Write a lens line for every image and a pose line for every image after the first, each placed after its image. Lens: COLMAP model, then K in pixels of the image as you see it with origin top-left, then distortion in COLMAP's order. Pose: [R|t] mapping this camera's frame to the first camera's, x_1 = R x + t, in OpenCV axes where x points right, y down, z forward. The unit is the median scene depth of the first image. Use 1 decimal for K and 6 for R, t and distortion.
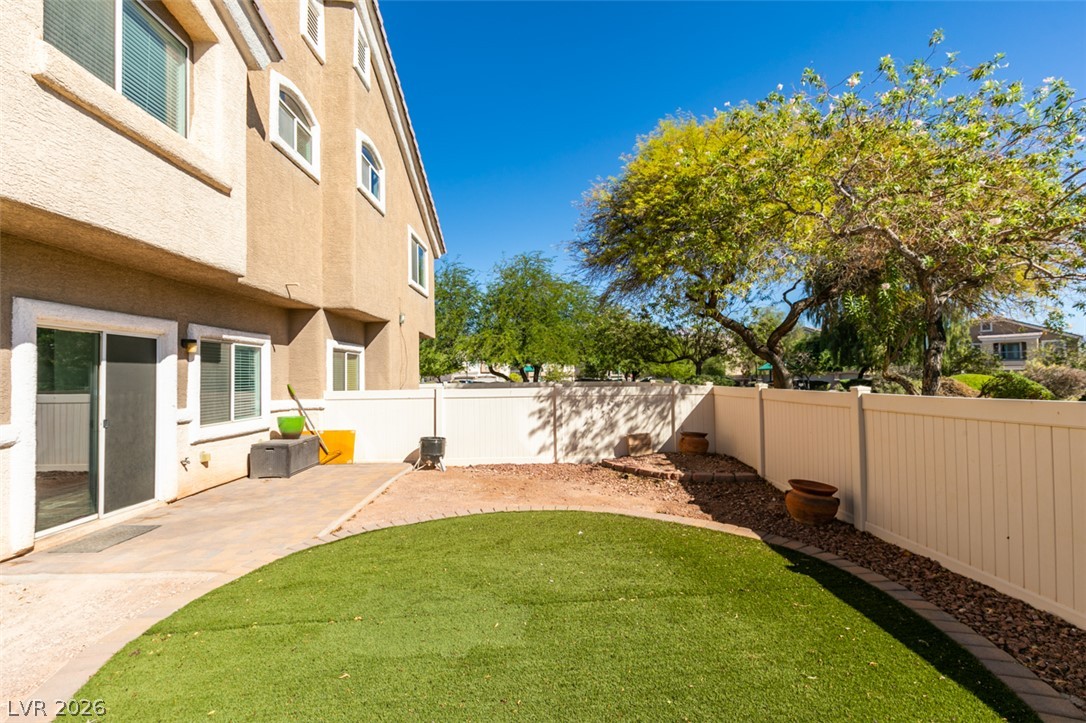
lens RADIAL K [[482.6, 0, 543.3], [0, 482.6, 367.1], [0, 0, 1]] dist [0.001033, -0.002821]
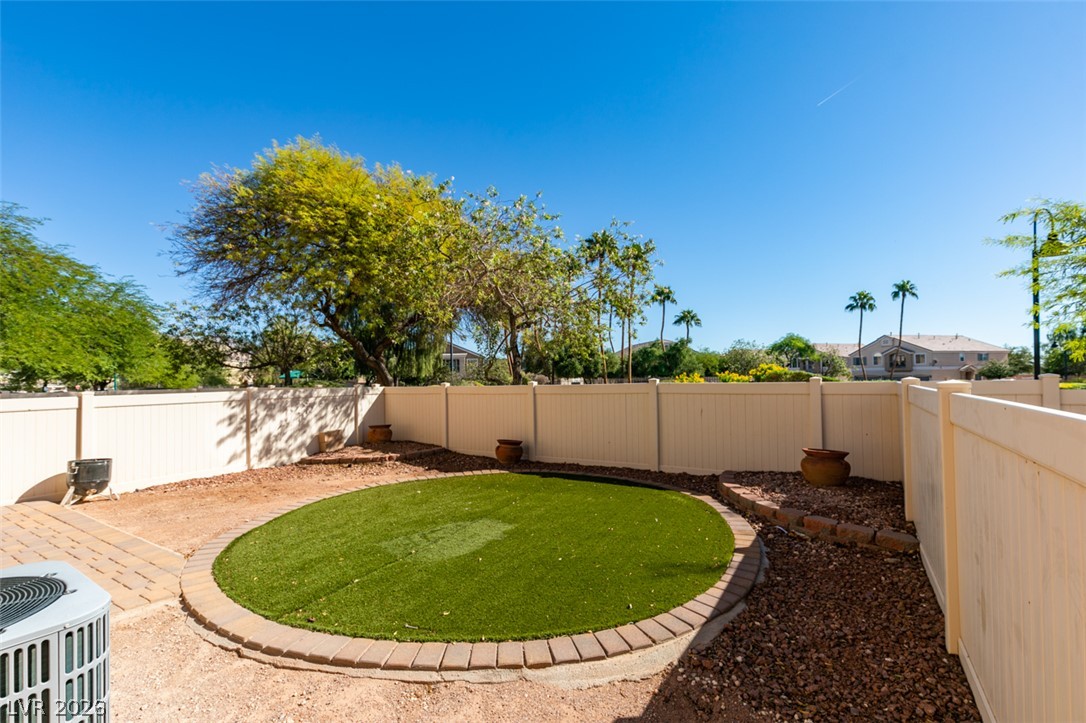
lens RADIAL K [[482.6, 0, 540.5], [0, 482.6, 363.5], [0, 0, 1]] dist [0.001033, -0.002821]
pose [[0.554628, 0.022772, 0.831787, -0.453598], [-0.000909, 0.999641, -0.026761, 0.012434], [-0.832098, 0.014087, 0.554450, -0.013739]]
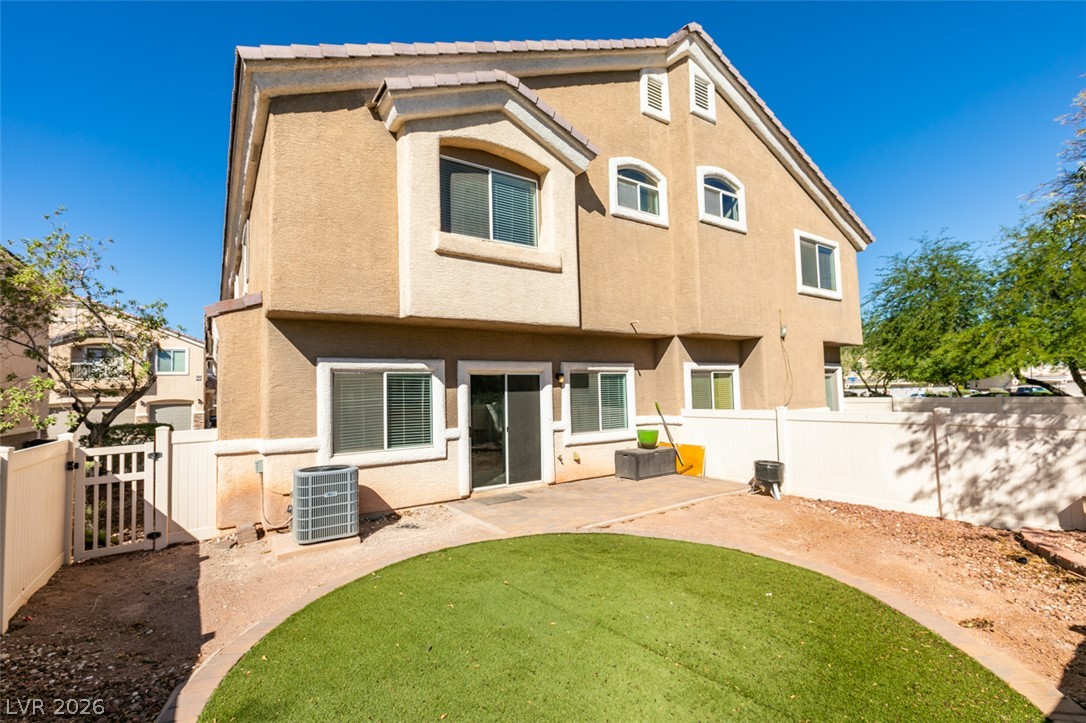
lens RADIAL K [[482.6, 0, 536.8], [0, 482.6, 368.2], [0, 0, 1]] dist [0.001033, -0.002821]
pose [[0.546723, -0.042419, -0.836238, 0.307159], [0.032639, 0.999037, -0.029339, -0.022947], [0.836677, -0.011254, 0.547581, 0.103941]]
